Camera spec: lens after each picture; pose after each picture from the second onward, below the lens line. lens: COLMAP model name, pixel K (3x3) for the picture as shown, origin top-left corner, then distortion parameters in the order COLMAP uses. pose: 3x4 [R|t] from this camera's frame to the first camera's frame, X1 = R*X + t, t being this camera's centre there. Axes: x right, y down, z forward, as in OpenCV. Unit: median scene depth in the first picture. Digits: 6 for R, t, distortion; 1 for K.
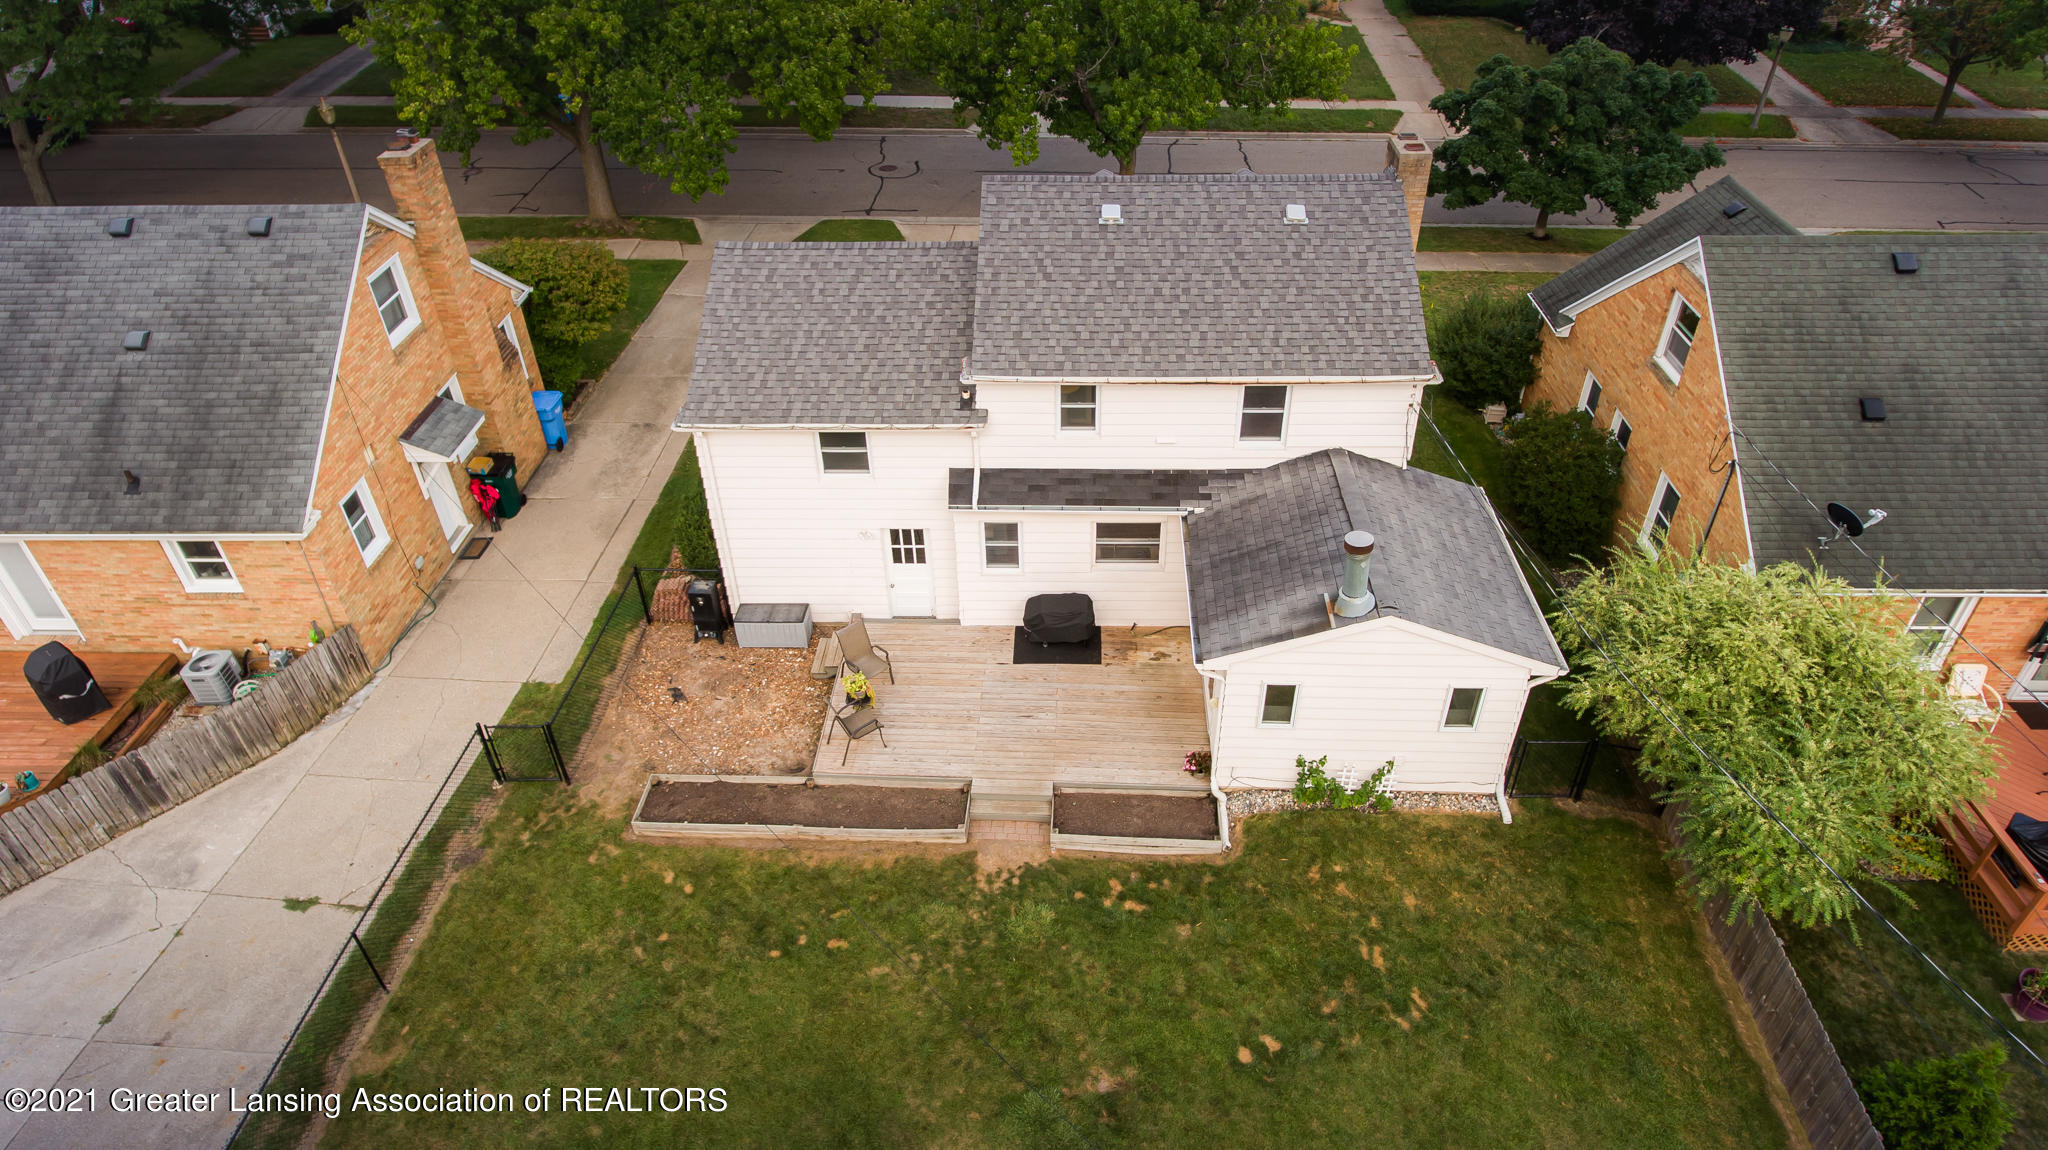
lens RADIAL K [[1217.4, 0, 1060.6], [0, 1217.4, 570.1], [0, 0, 1]] dist [0.005385, 0.001673]
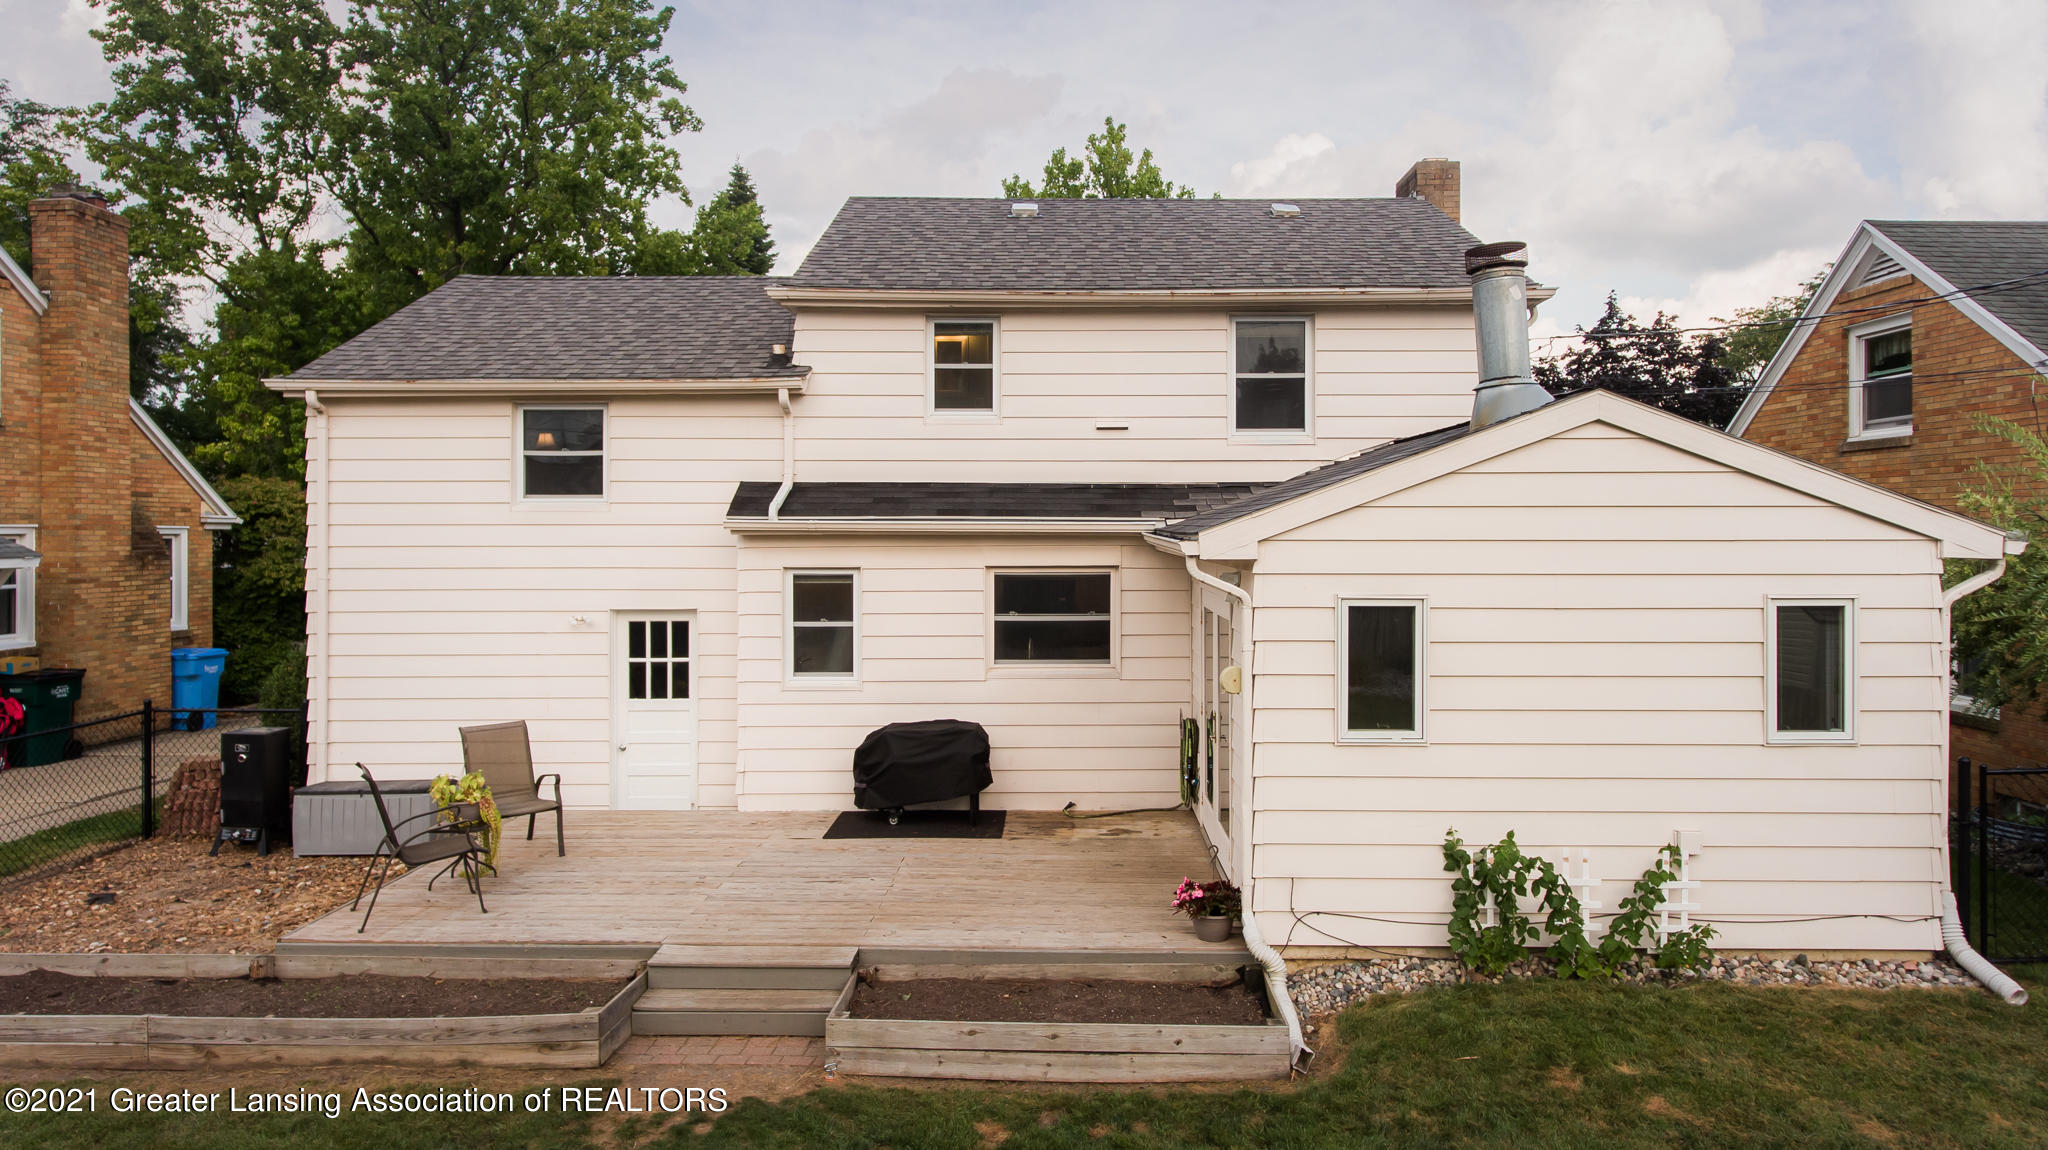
lens RADIAL K [[1217.4, 0, 1060.6], [0, 1217.4, 570.1], [0, 0, 1]] dist [0.005385, 0.001673]
pose [[0.999843, 0.003862, 0.017295, 0.051348], [0.007263, 0.800929, -0.598715, 0.301173], [-0.016164, 0.598747, 0.800775, 0.563890]]
